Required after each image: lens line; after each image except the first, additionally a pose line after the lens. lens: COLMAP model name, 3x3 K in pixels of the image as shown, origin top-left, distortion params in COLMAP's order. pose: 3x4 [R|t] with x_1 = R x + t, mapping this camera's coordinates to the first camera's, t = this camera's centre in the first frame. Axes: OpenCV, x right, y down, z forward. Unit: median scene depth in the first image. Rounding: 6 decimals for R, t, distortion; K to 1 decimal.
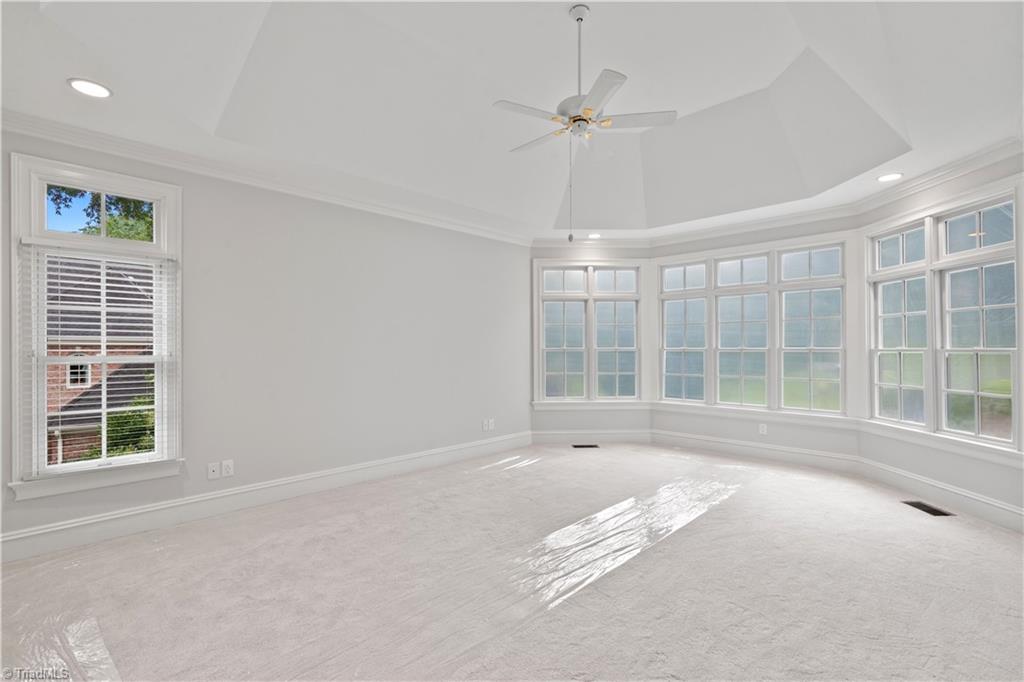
lens RADIAL K [[468.9, 0, 509.4], [0, 468.9, 344.3], [0, 0, 1]] dist [-0.014849, 0.004833]
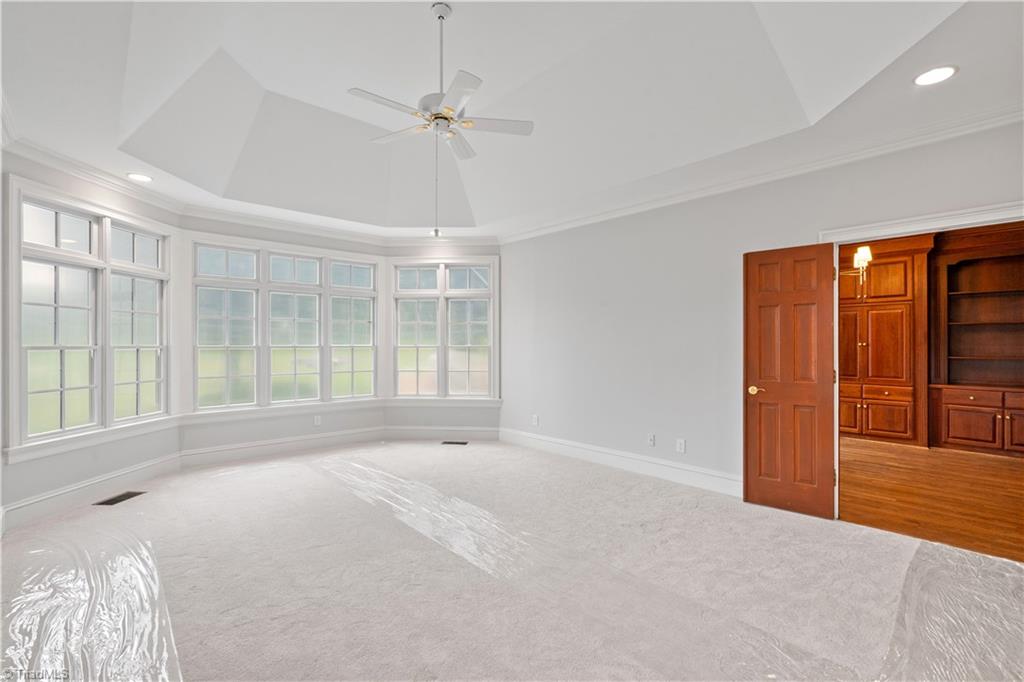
lens RADIAL K [[468.9, 0, 508.8], [0, 468.9, 342.2], [0, 0, 1]] dist [-0.014849, 0.004833]
pose [[0.055052, 0.007148, 0.998458, -0.524318], [-0.006315, 0.999957, -0.006811, 0.004931], [-0.998463, -0.005931, 0.055095, 0.510289]]
